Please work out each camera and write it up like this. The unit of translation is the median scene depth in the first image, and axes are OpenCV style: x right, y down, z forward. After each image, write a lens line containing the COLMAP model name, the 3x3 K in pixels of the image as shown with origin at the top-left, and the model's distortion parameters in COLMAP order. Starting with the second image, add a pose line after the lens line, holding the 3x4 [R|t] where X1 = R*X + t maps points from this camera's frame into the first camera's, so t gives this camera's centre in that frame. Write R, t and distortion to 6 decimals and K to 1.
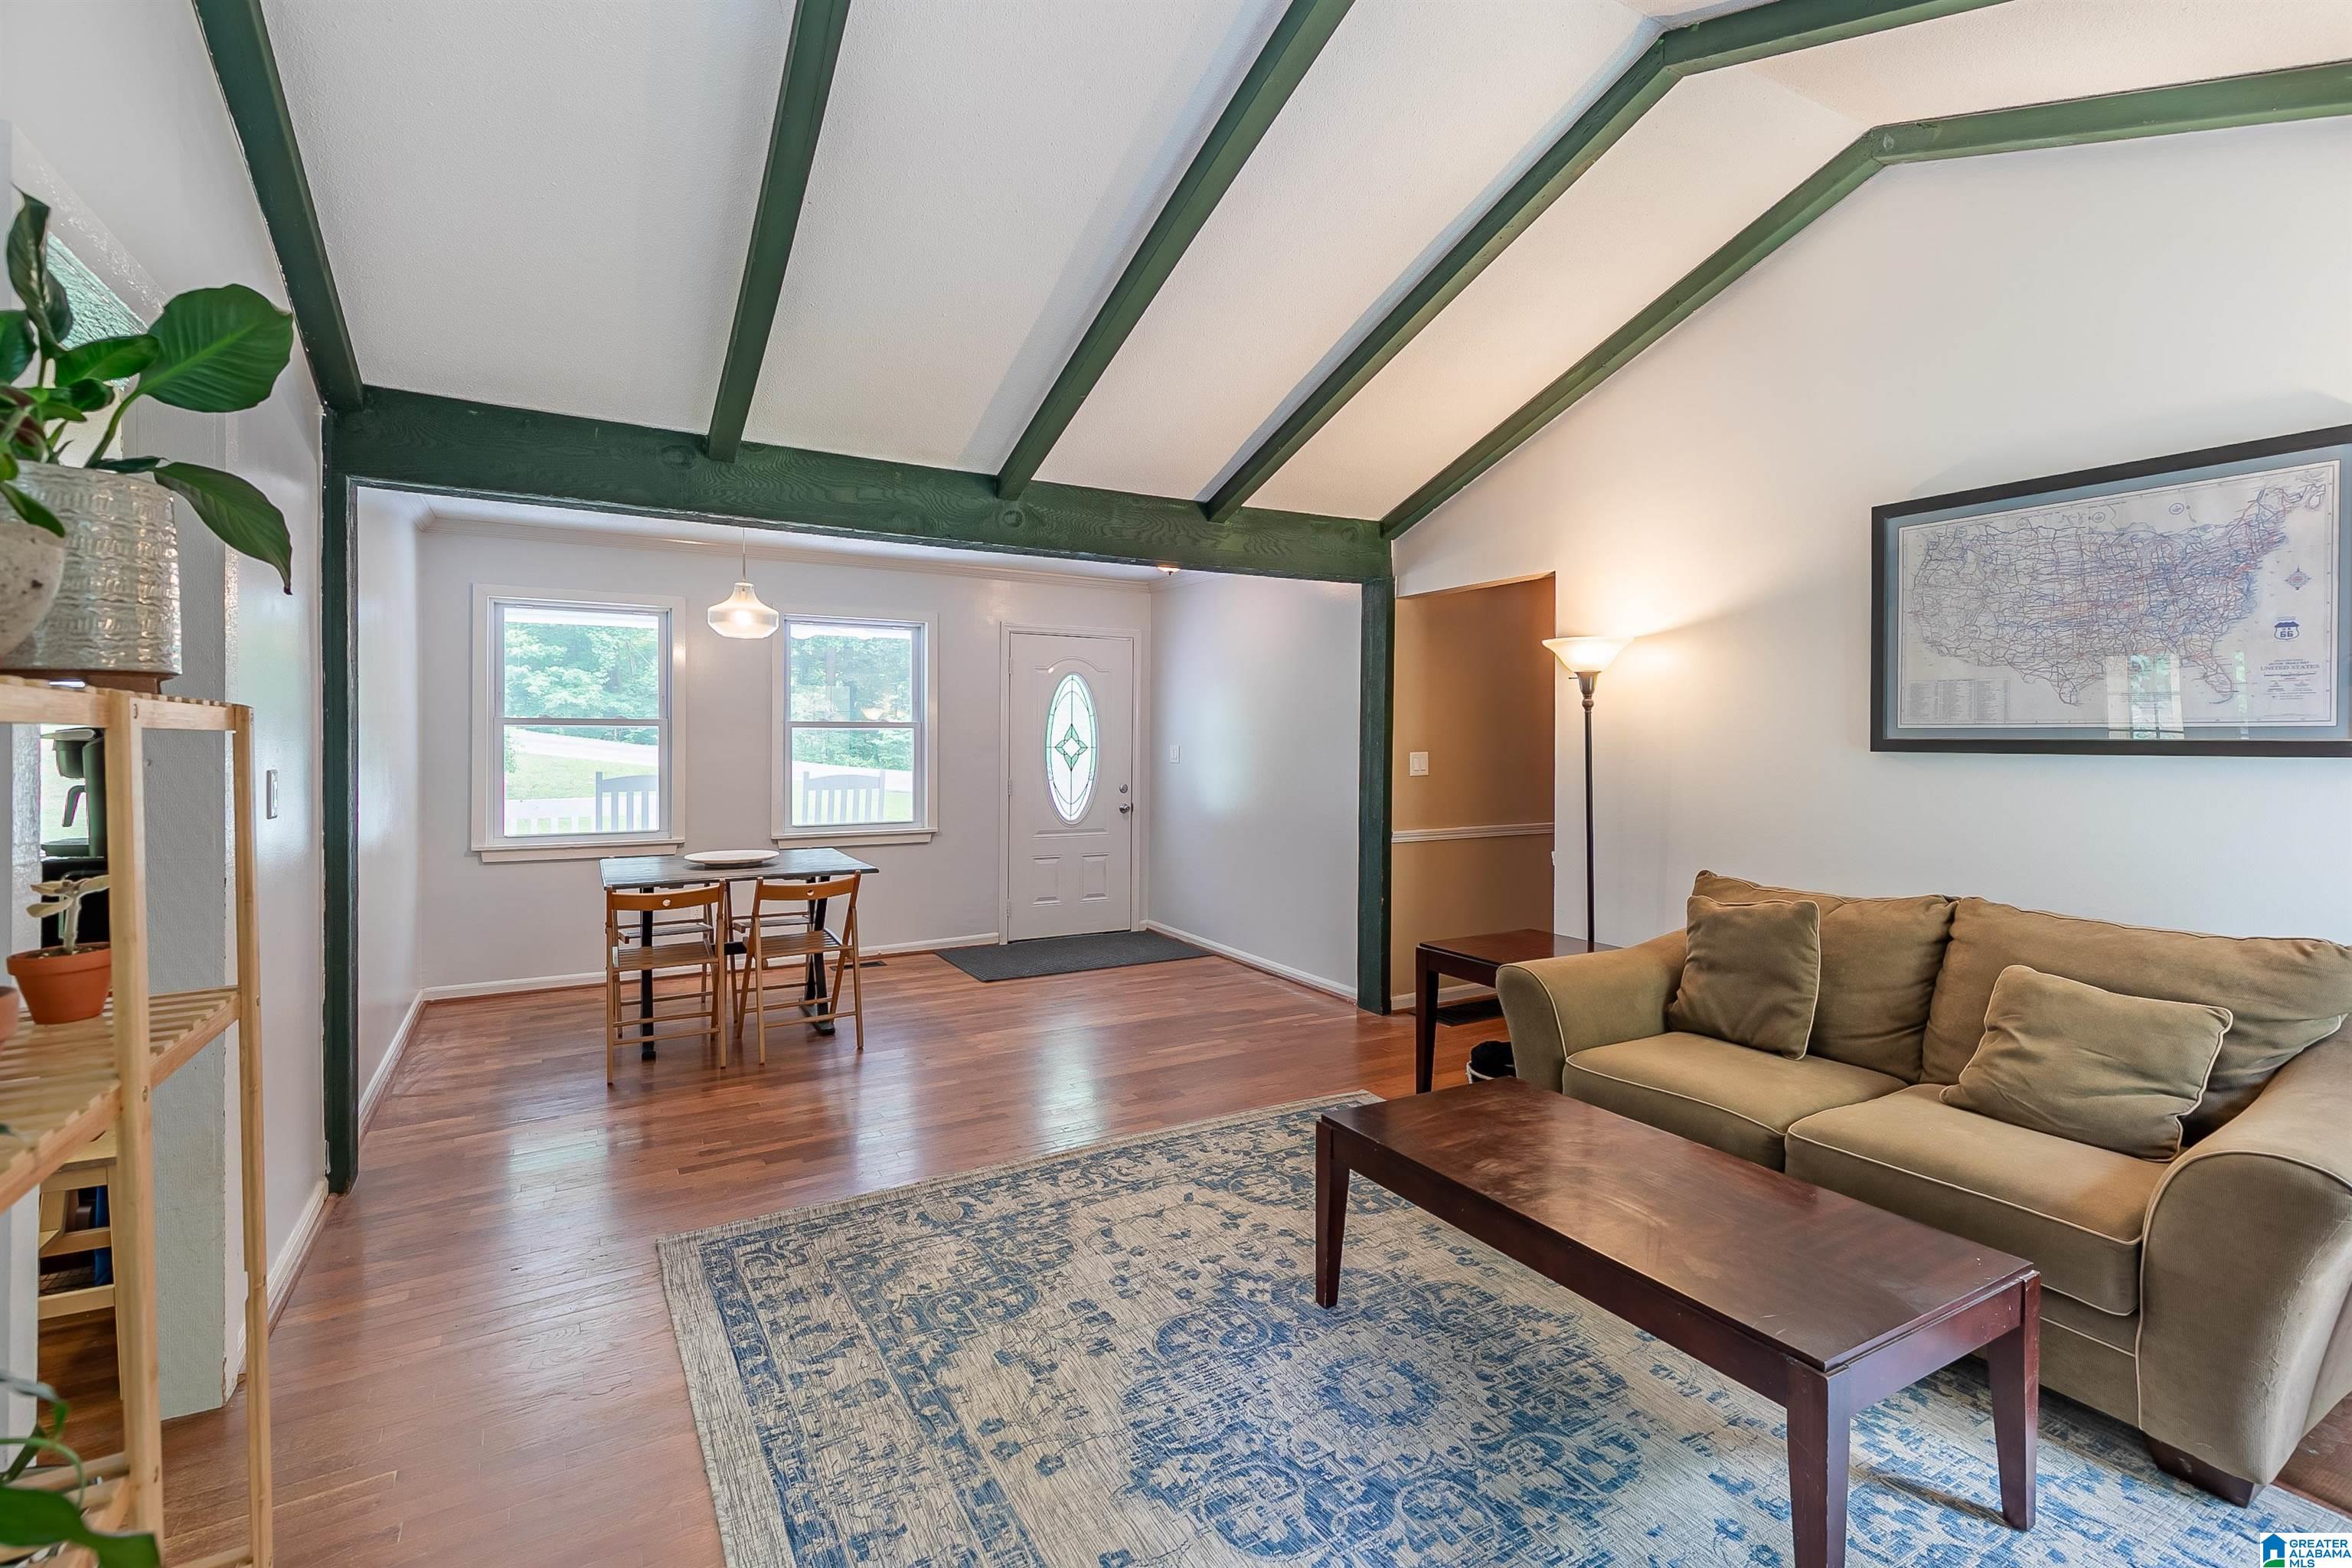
lens RADIAL K [[1087.2, 0, 1175.0], [0, 1087.2, 763.6], [0, 0, 1]] dist [-0.000985, -0.000055]
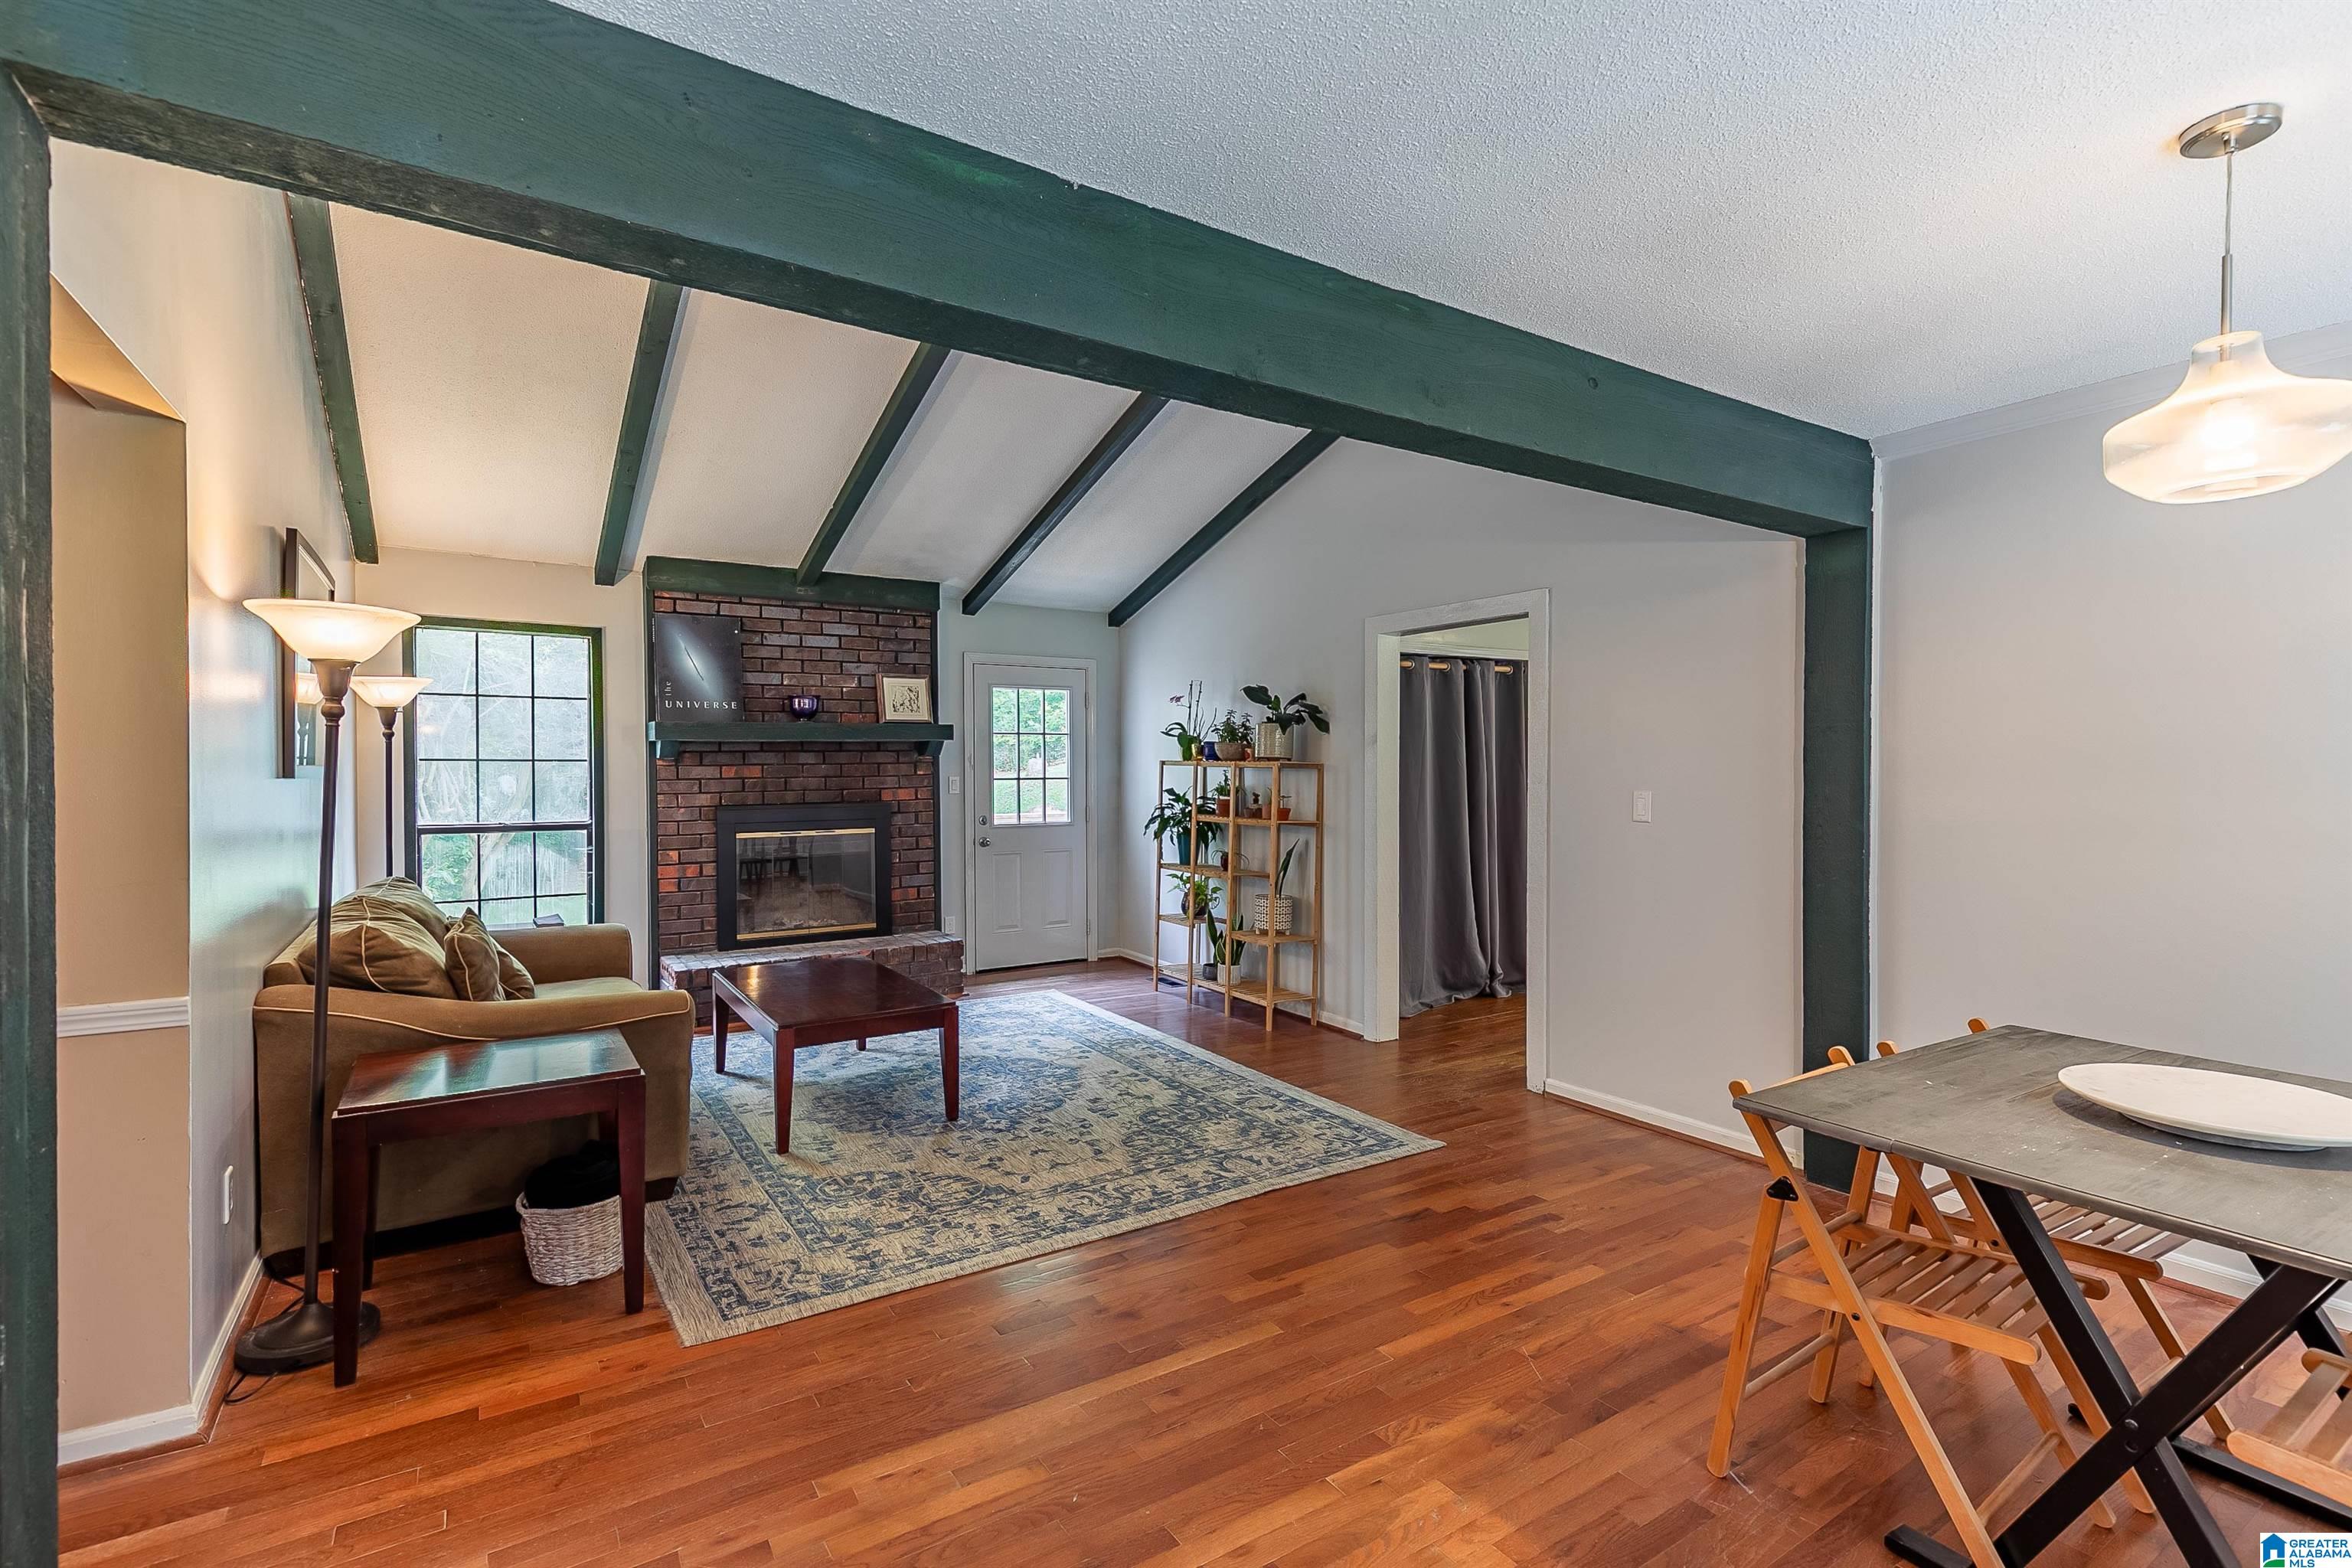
lens RADIAL K [[1087.2, 0, 1176.4], [0, 1087.2, 774.7], [0, 0, 1]] dist [-0.000985, -0.000055]
pose [[-0.998609, -0.004510, -0.052542, -0.087545], [-0.006122, 0.999514, 0.030565, -0.041313], [0.052378, 0.030844, -0.998151, 2.301368]]
